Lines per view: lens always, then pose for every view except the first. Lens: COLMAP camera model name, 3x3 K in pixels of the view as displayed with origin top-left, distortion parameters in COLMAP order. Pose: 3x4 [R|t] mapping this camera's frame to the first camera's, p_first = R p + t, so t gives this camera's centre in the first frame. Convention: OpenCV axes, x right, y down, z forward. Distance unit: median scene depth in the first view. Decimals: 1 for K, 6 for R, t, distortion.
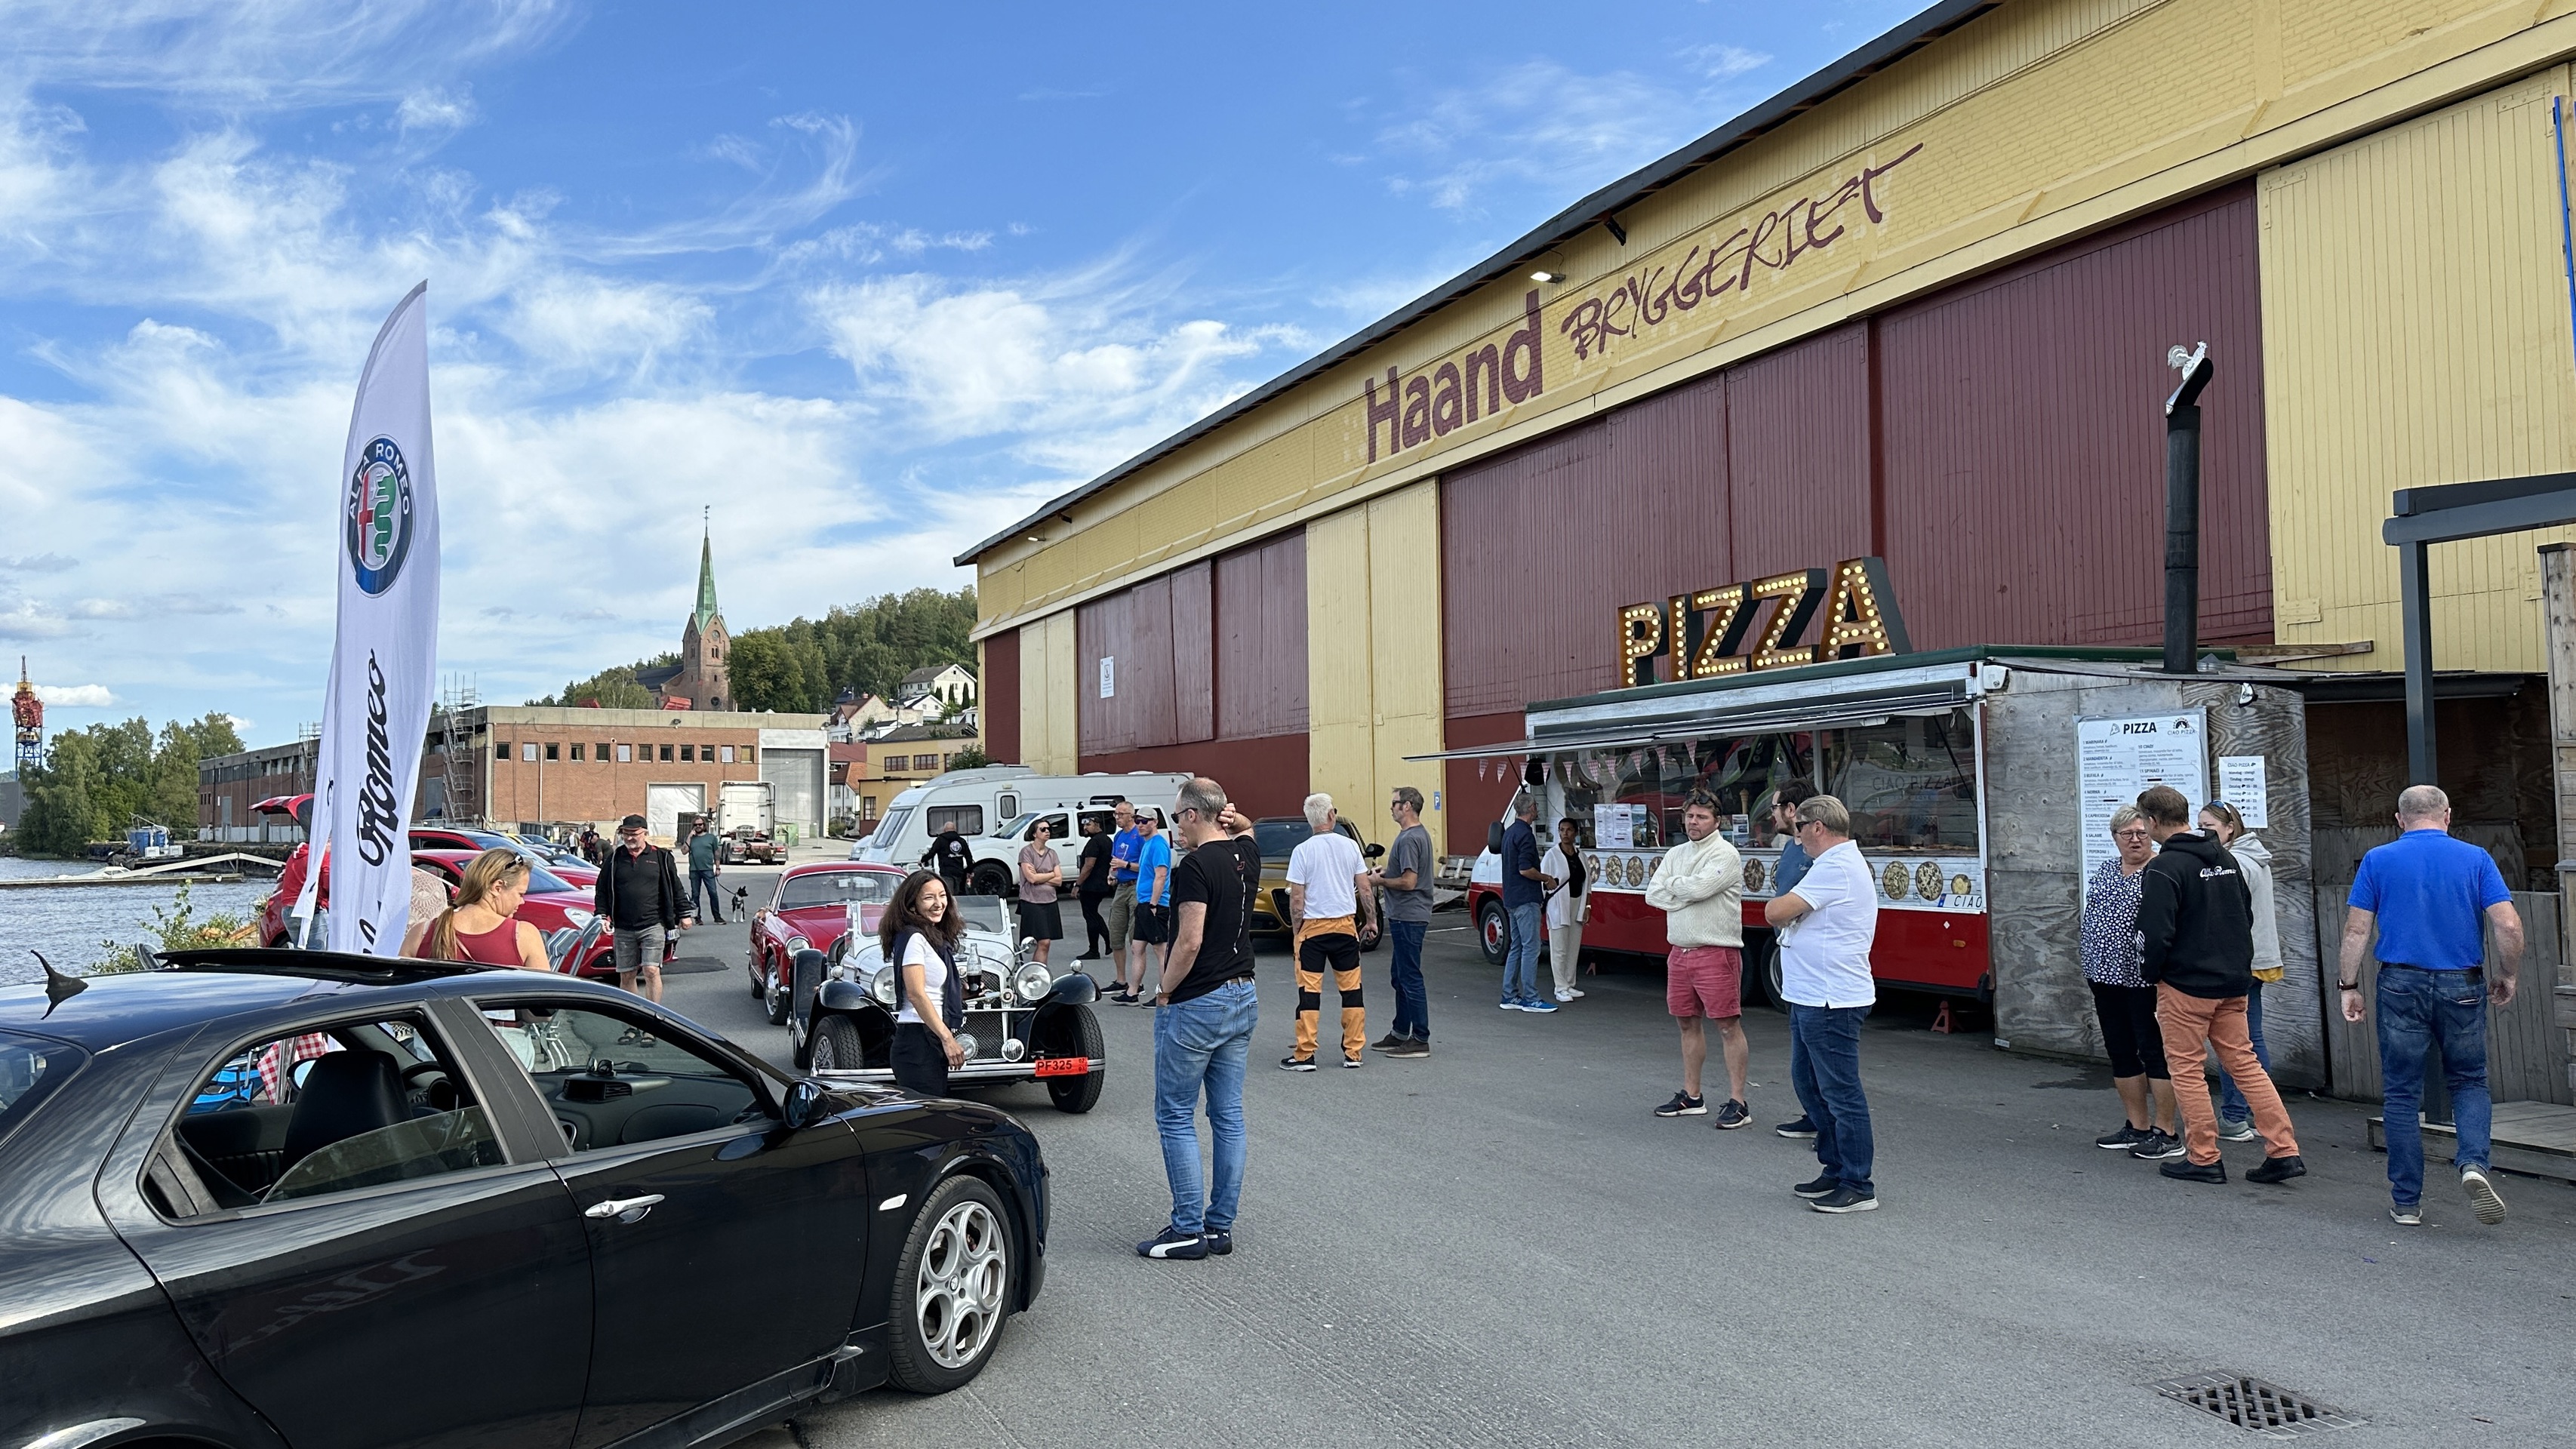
lens RADIAL K [[1818.7, 0, 1284.8], [0, 1818.7, 720.2], [0, 0, 1]] dist [0.051296, -0.063682]
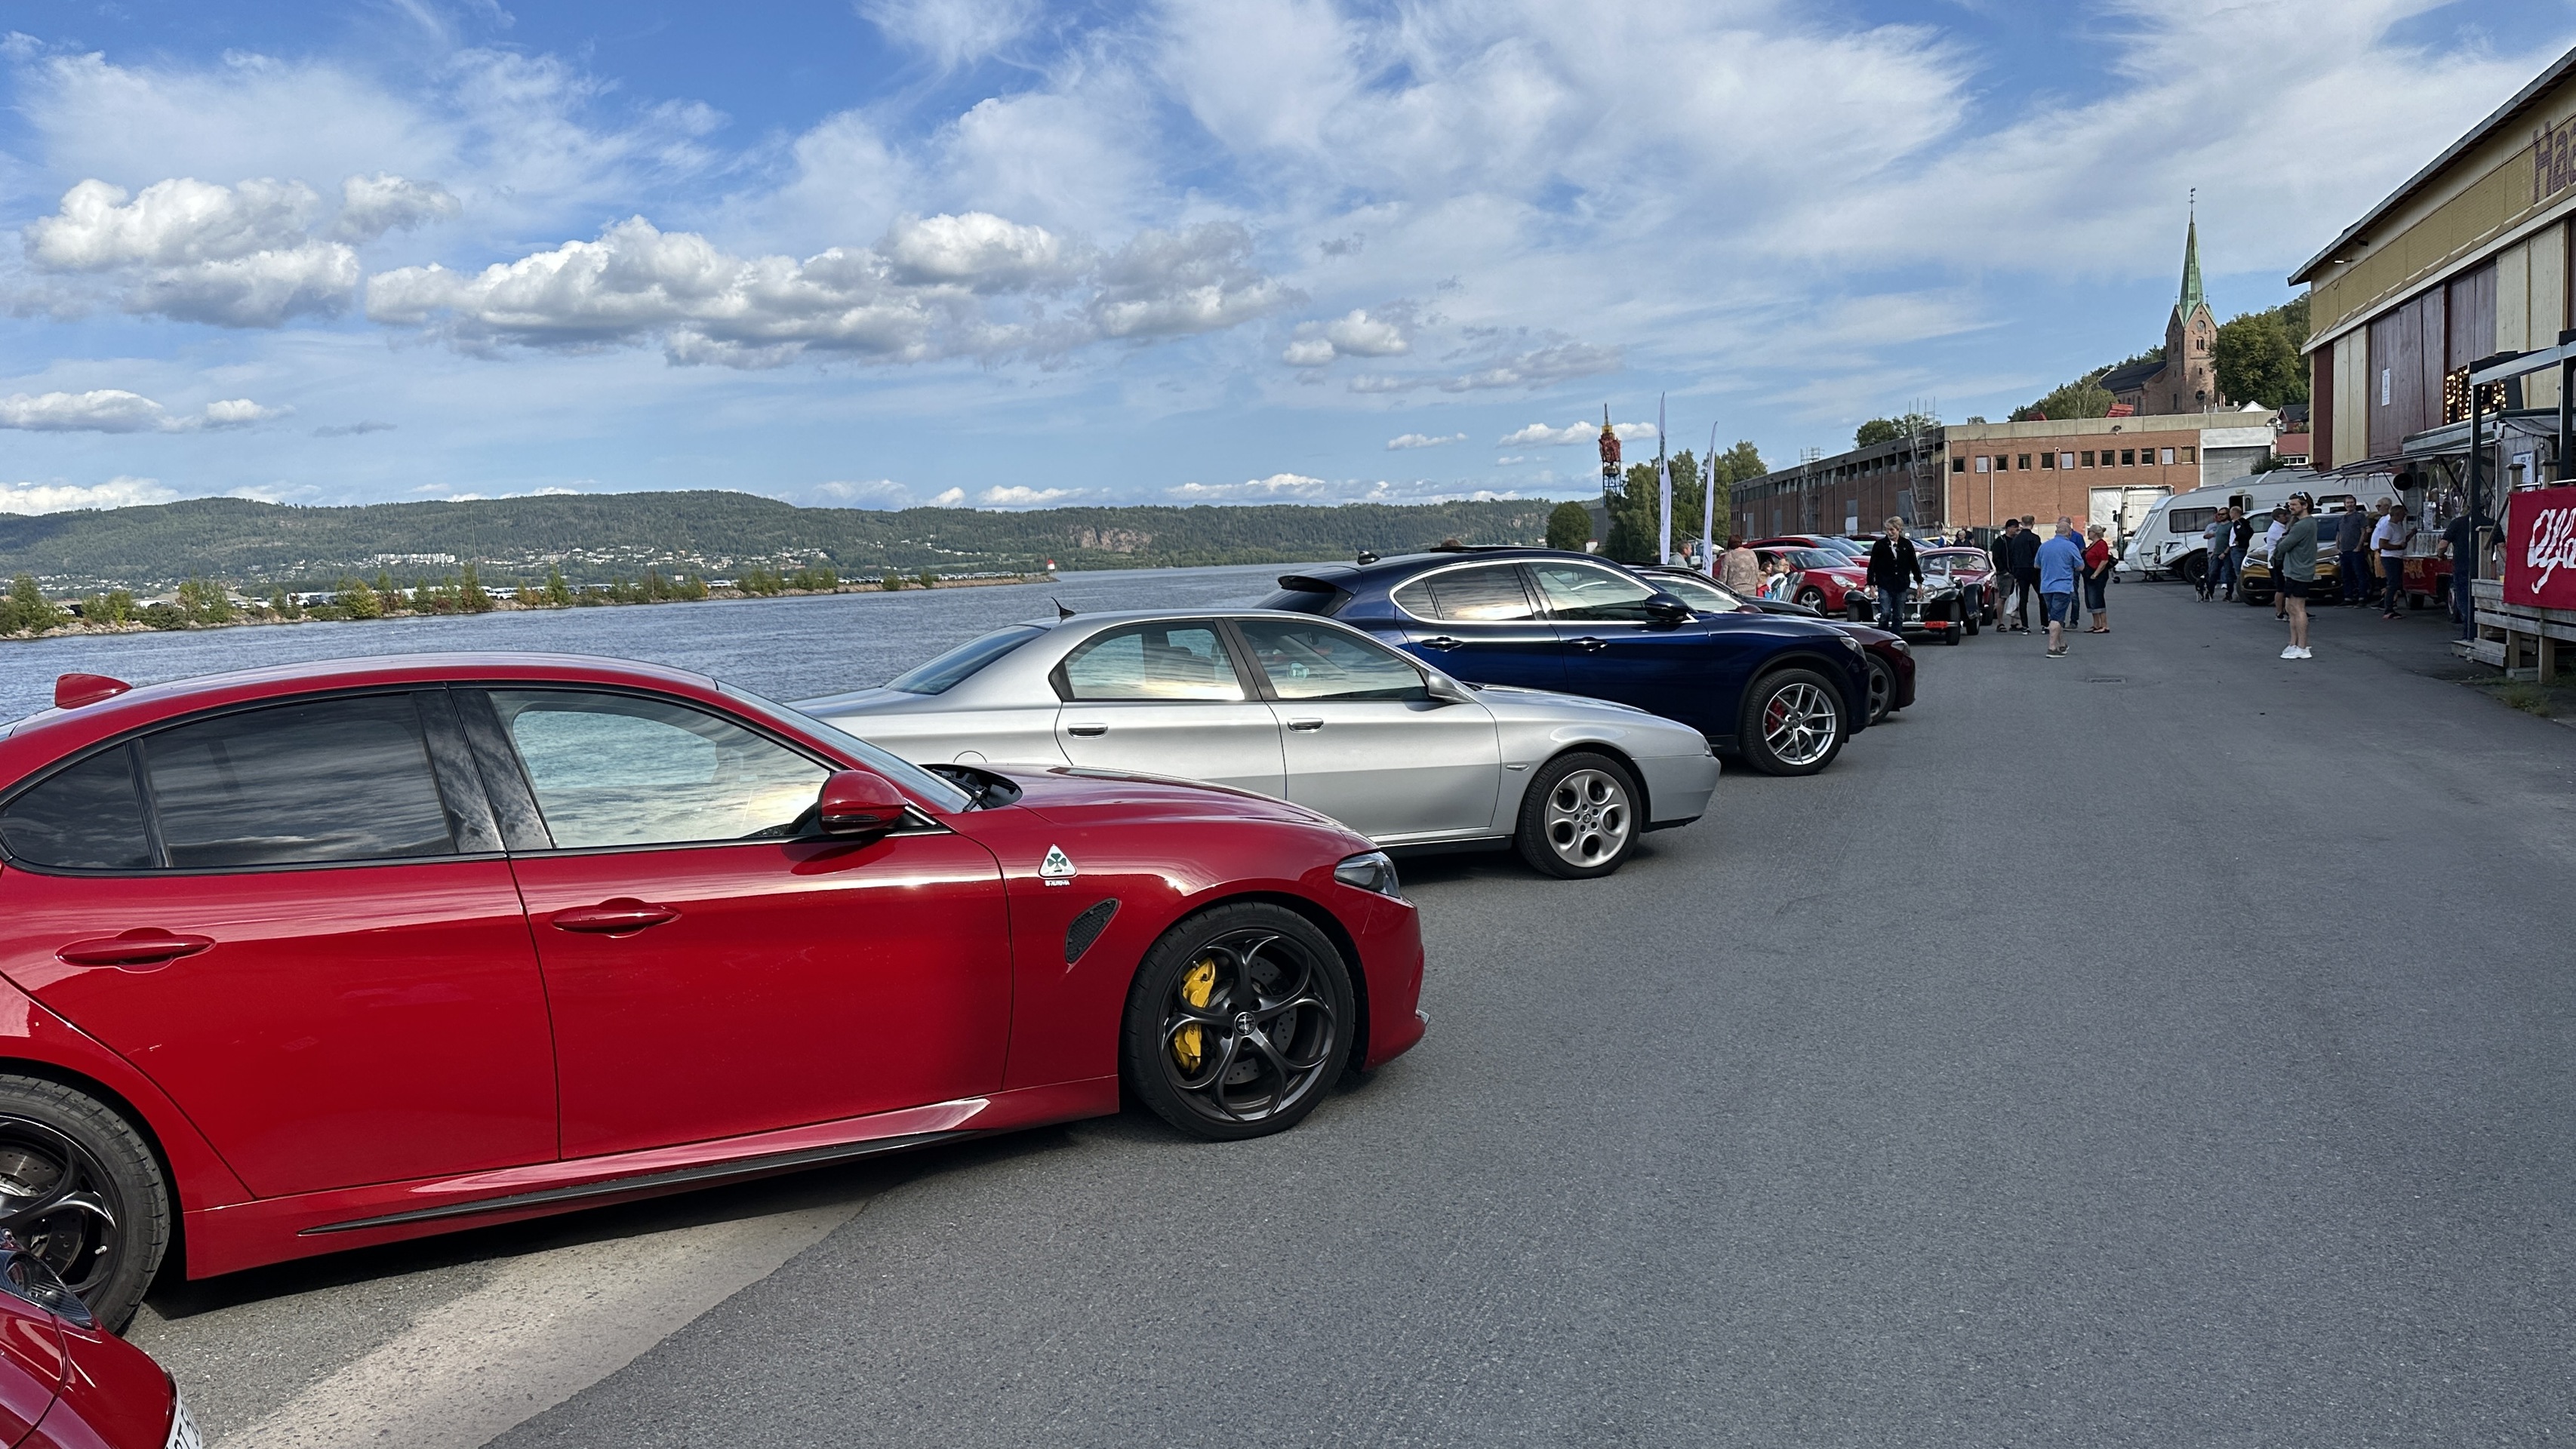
lens RADIAL K [[1818.7, 0, 1301.9], [0, 1818.7, 726.4], [0, 0, 1]] dist [0.051296, -0.063682]
pose [[0.718586, 0.046558, -0.693877, 0.649309], [0.067860, 0.988301, 0.136590, -0.048759], [0.692119, -0.145238, 0.707020, -0.916552]]
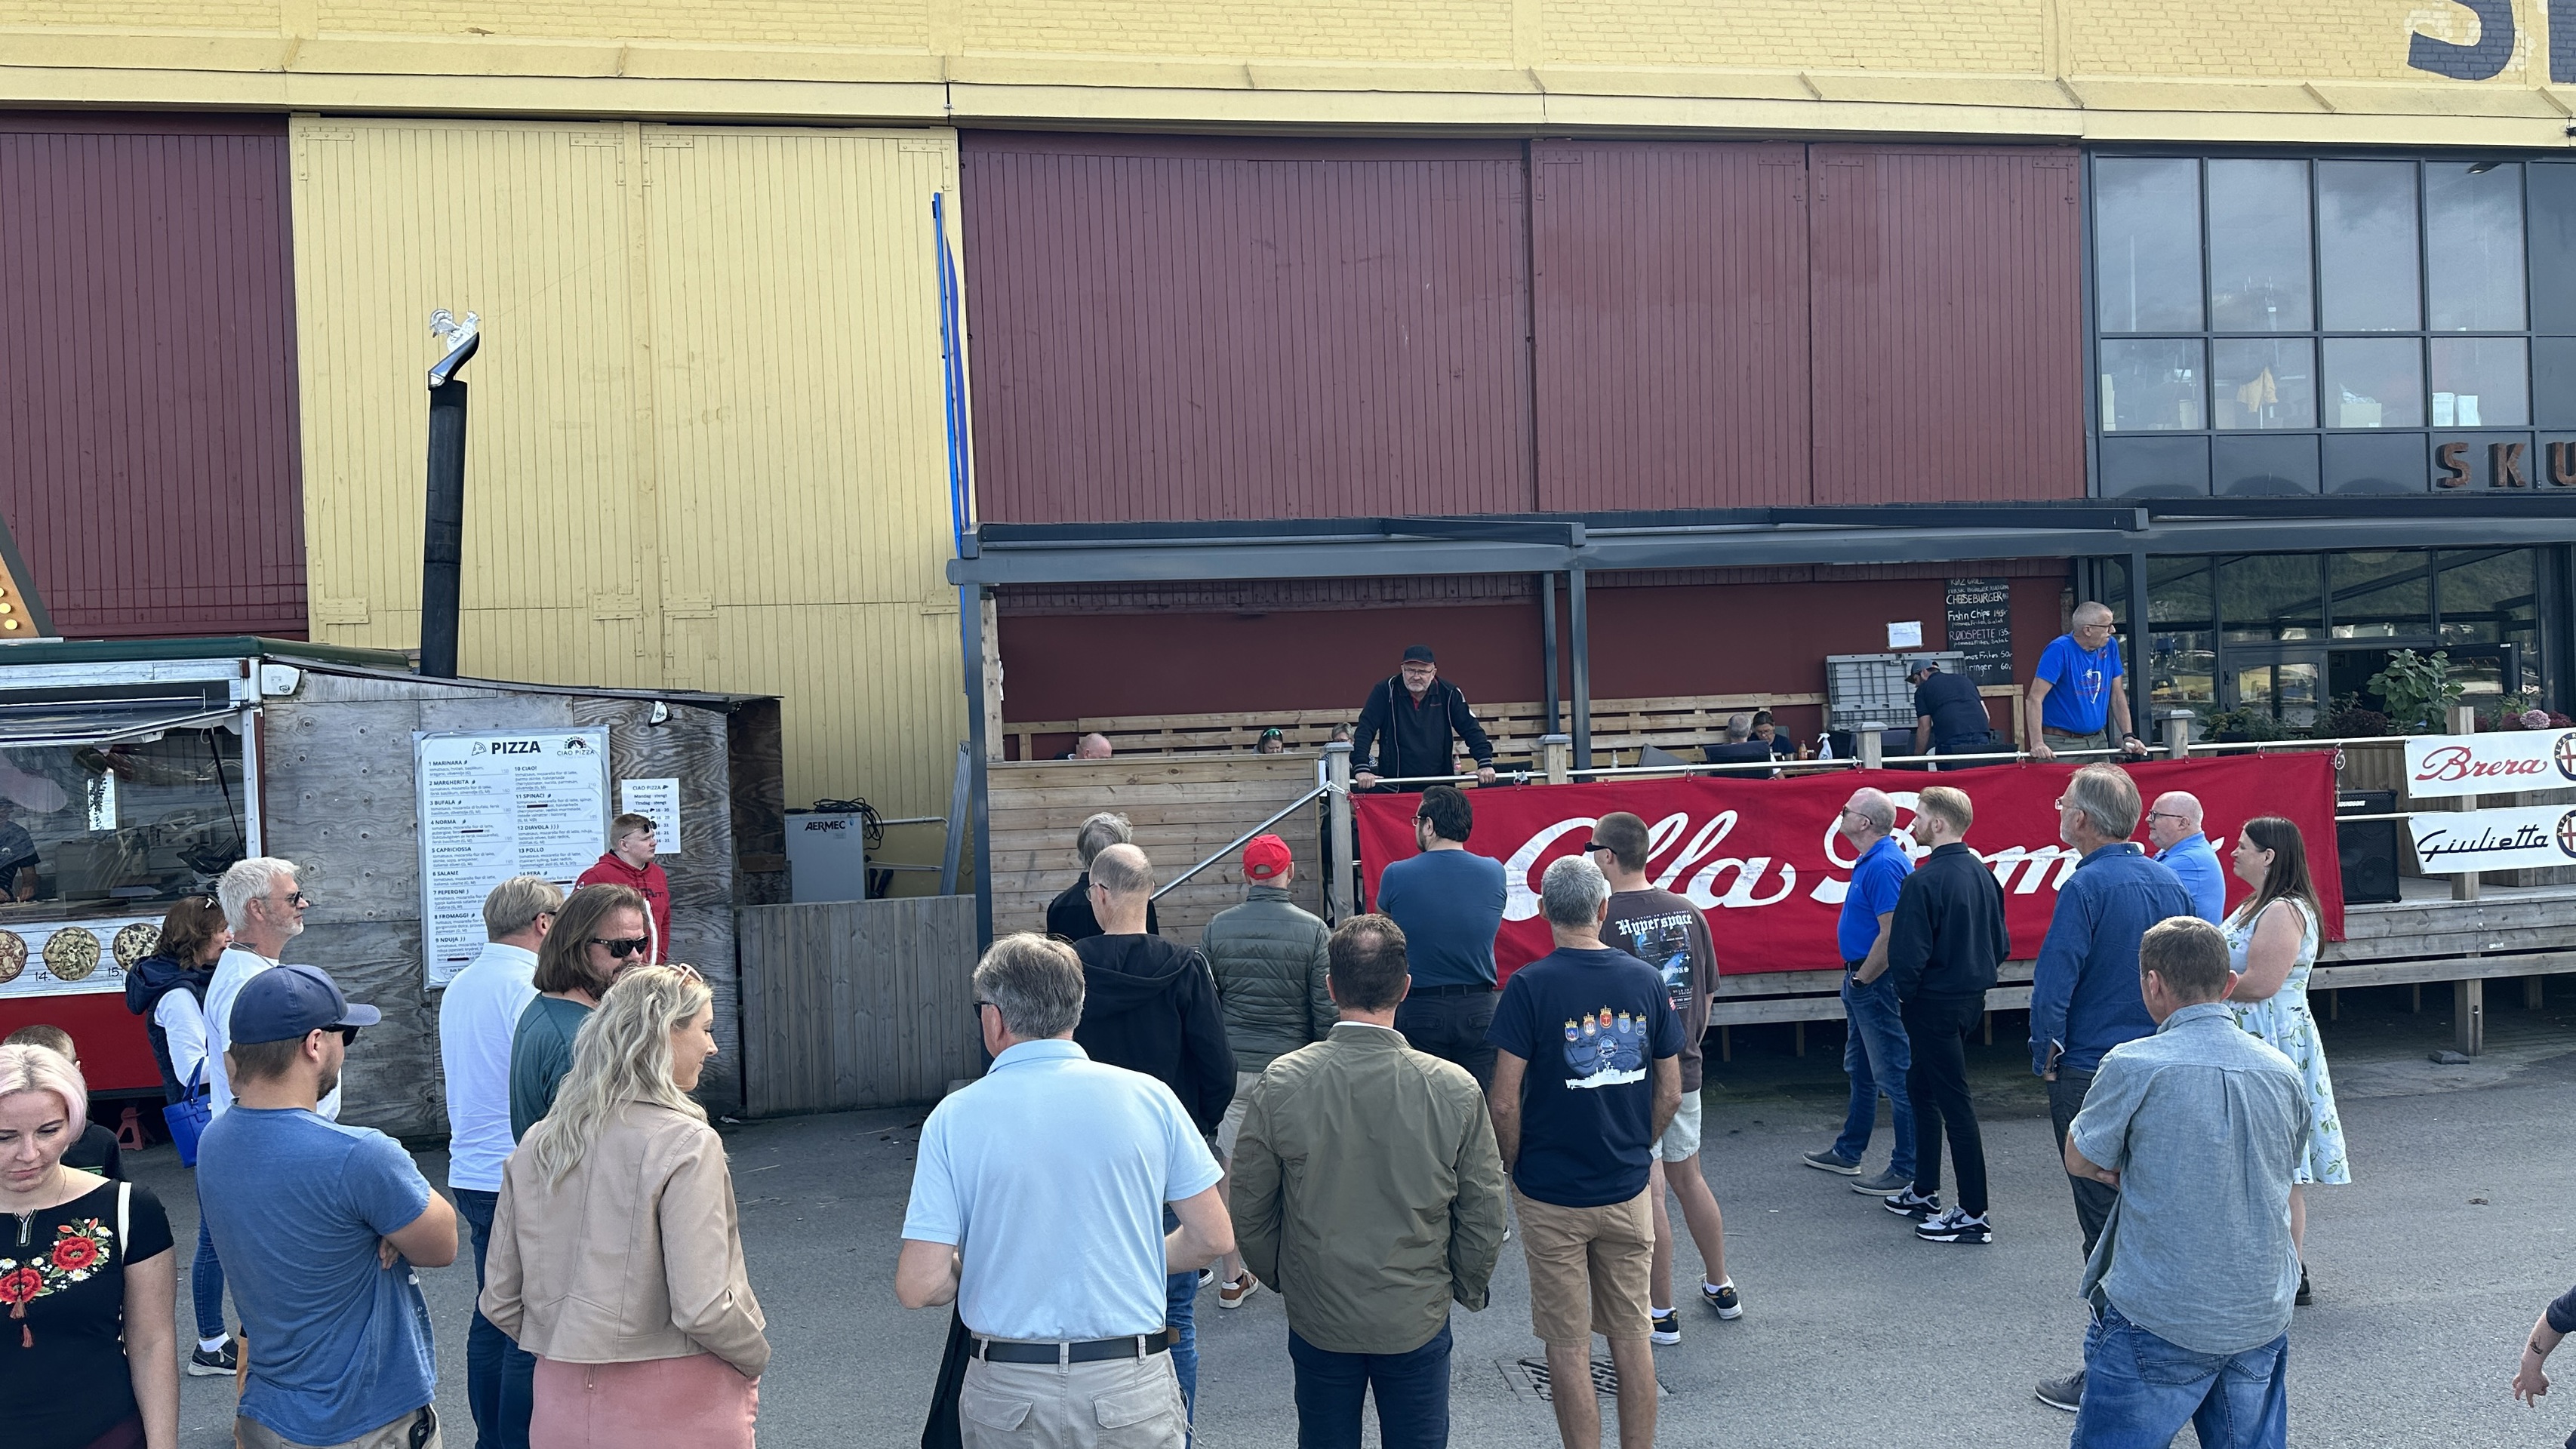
lens RADIAL K [[1818.7, 0, 1273.8], [0, 1818.7, 734.5], [0, 0, 1]] dist [0.051296, -0.063682]
pose [[0.265348, 0.000148, 0.964153, -0.207114], [-0.016107, 0.999861, 0.004280, -0.008391], [-0.964018, -0.016666, 0.265313, 0.304064]]
